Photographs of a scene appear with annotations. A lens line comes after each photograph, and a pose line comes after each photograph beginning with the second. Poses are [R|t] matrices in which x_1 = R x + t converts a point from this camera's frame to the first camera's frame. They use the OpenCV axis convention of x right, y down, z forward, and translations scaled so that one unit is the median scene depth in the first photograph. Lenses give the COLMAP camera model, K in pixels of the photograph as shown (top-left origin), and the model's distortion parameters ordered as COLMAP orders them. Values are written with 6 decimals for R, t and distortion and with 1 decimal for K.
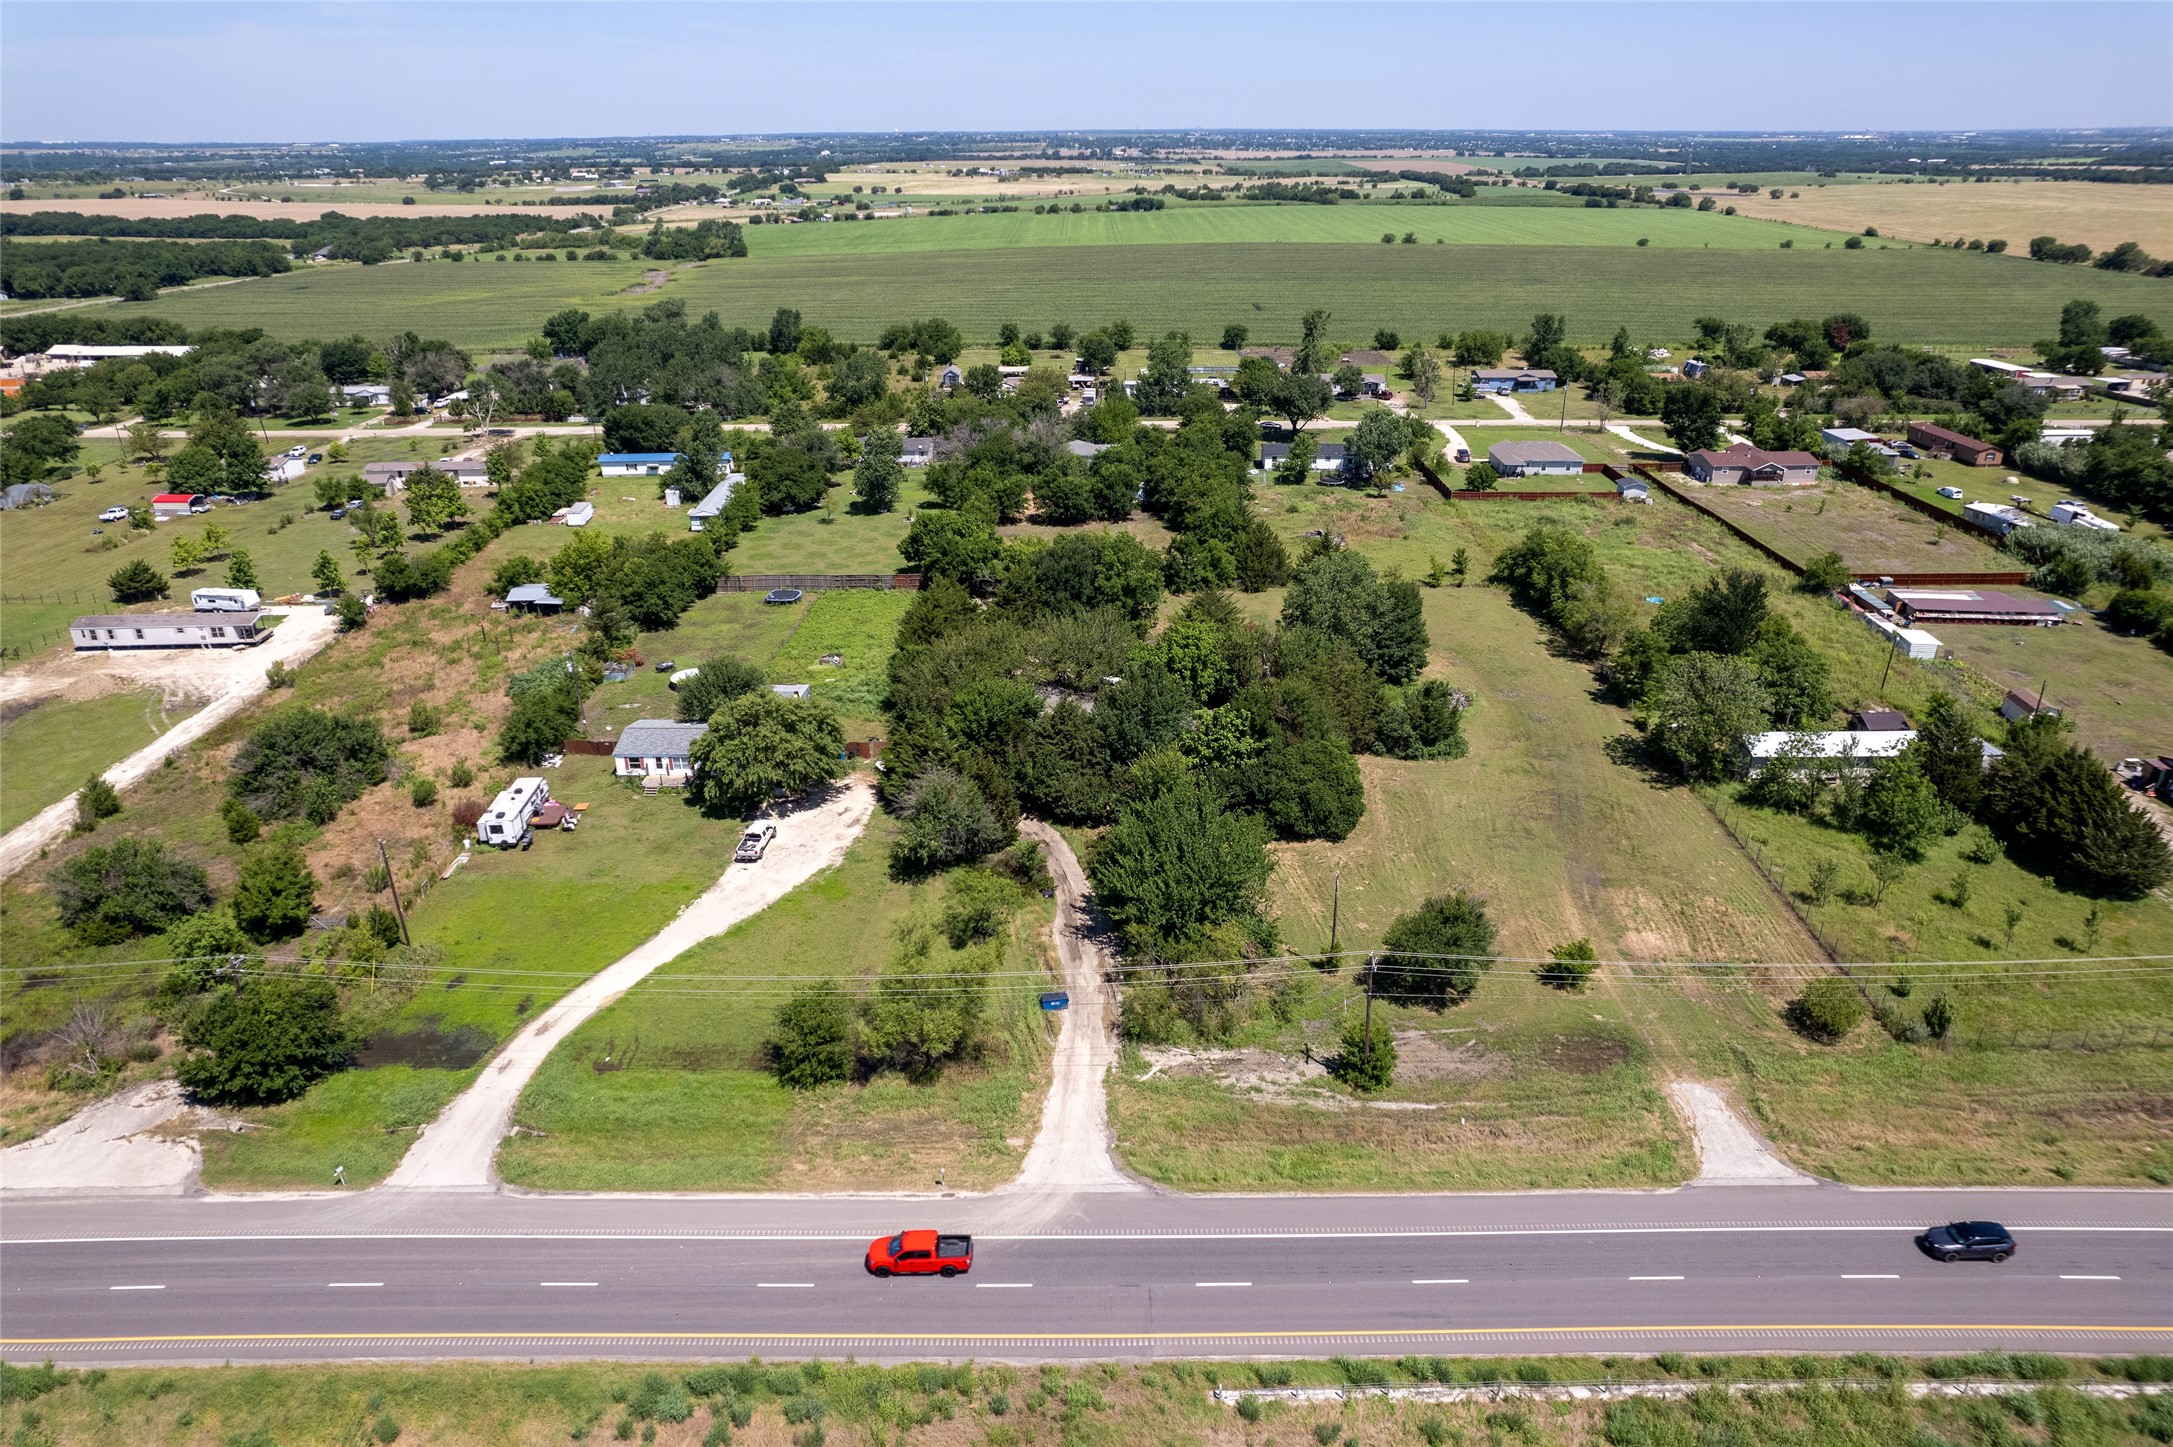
lens RADIAL K [[1391.1, 0, 1087.2], [0, 1391.1, 724.6], [0, 0, 1]] dist [-0.081489, 0.072301]
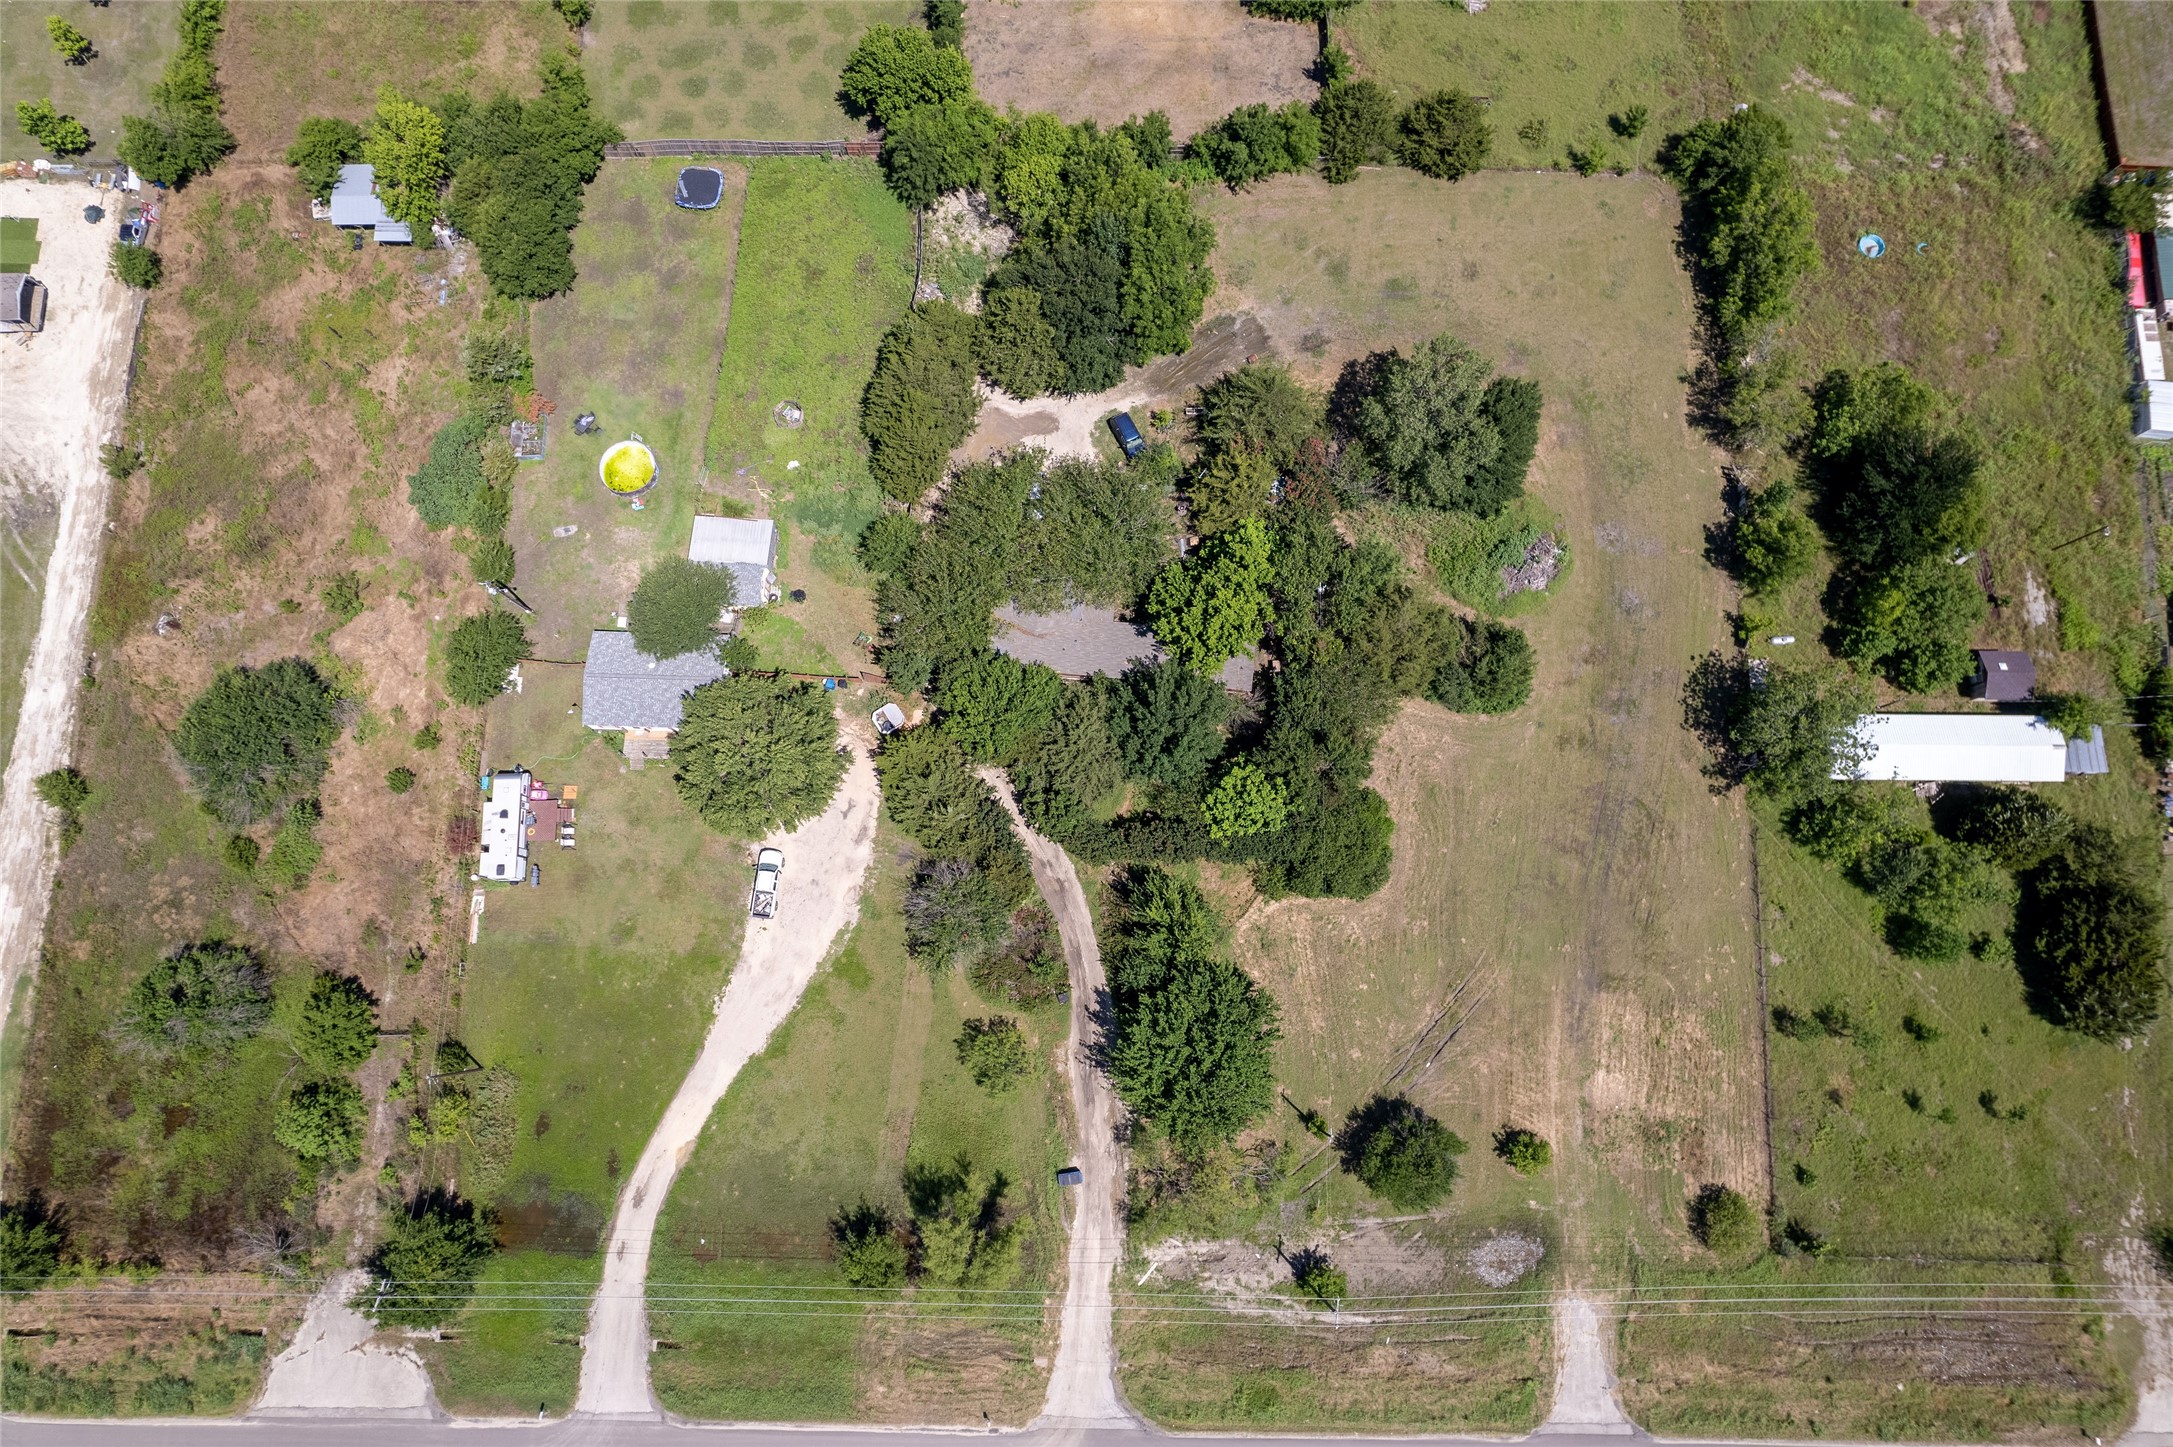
lens RADIAL K [[1391.1, 0, 1087.2], [0, 1391.1, 724.6], [0, 0, 1]] dist [-0.081489, 0.072301]
pose [[0.999881, 0.015407, -0.000544, -0.007731], [-0.008553, 0.583754, 0.811885, -0.510751], [0.012826, -0.811784, 0.583817, 0.337336]]
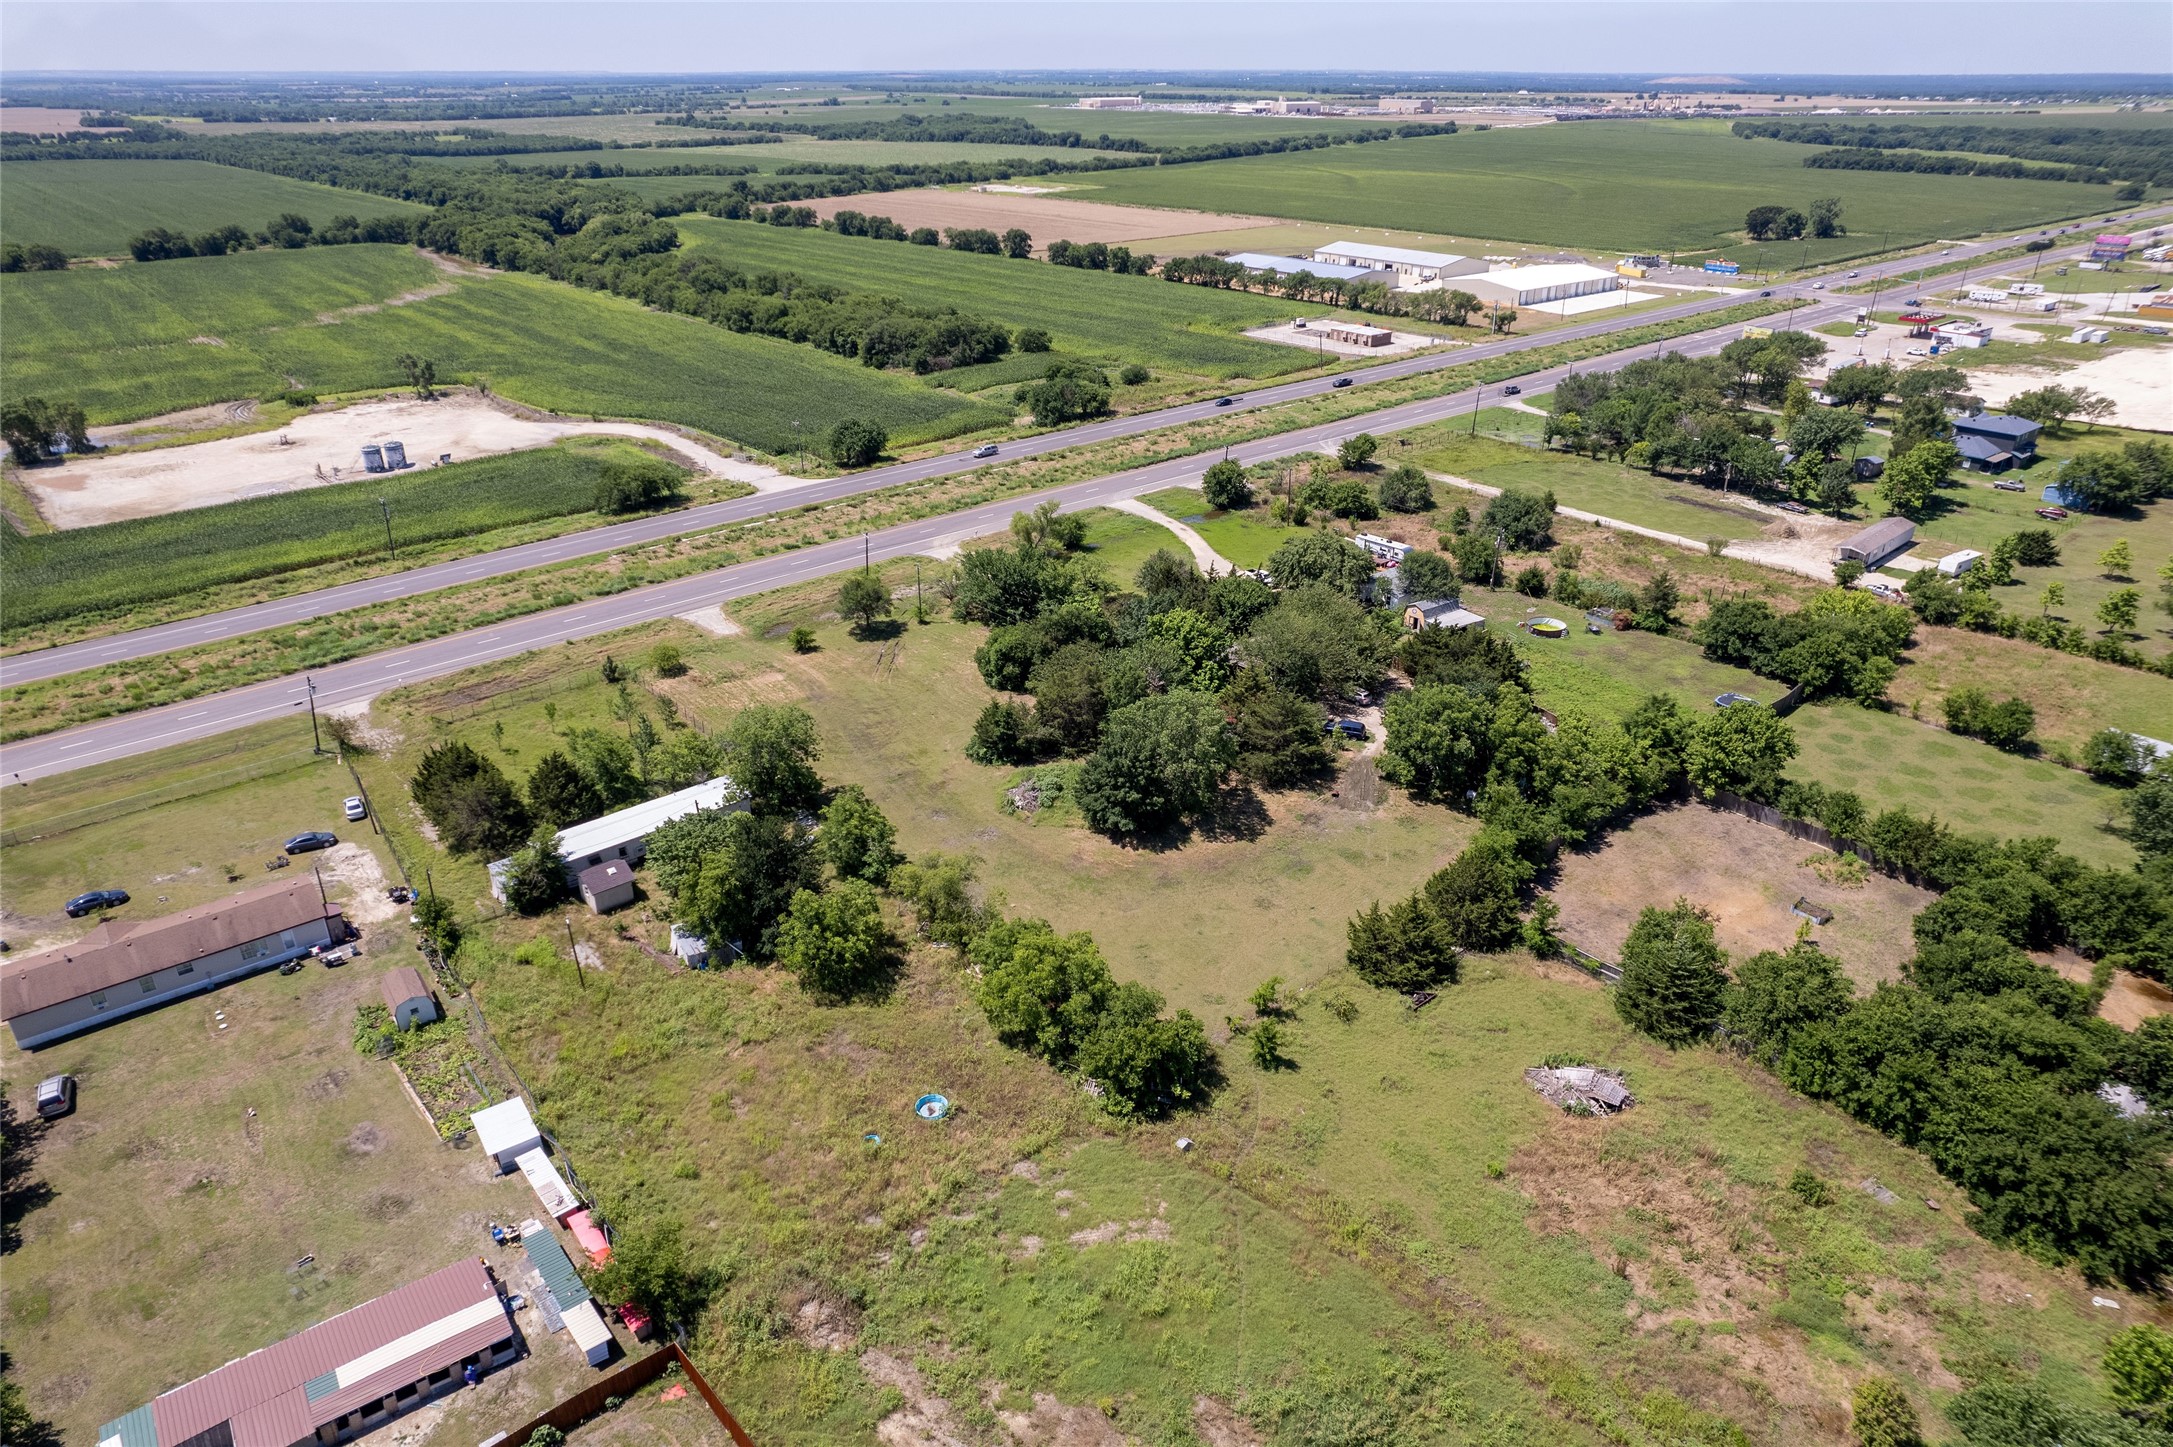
lens RADIAL K [[1391.1, 0, 1087.2], [0, 1391.1, 724.6], [0, 0, 1]] dist [-0.081489, 0.072301]
pose [[-0.759699, 0.289305, -0.582375, 0.621819], [-0.254665, 0.691683, 0.675811, -0.572280], [0.598334, 0.661723, -0.451795, 1.139264]]
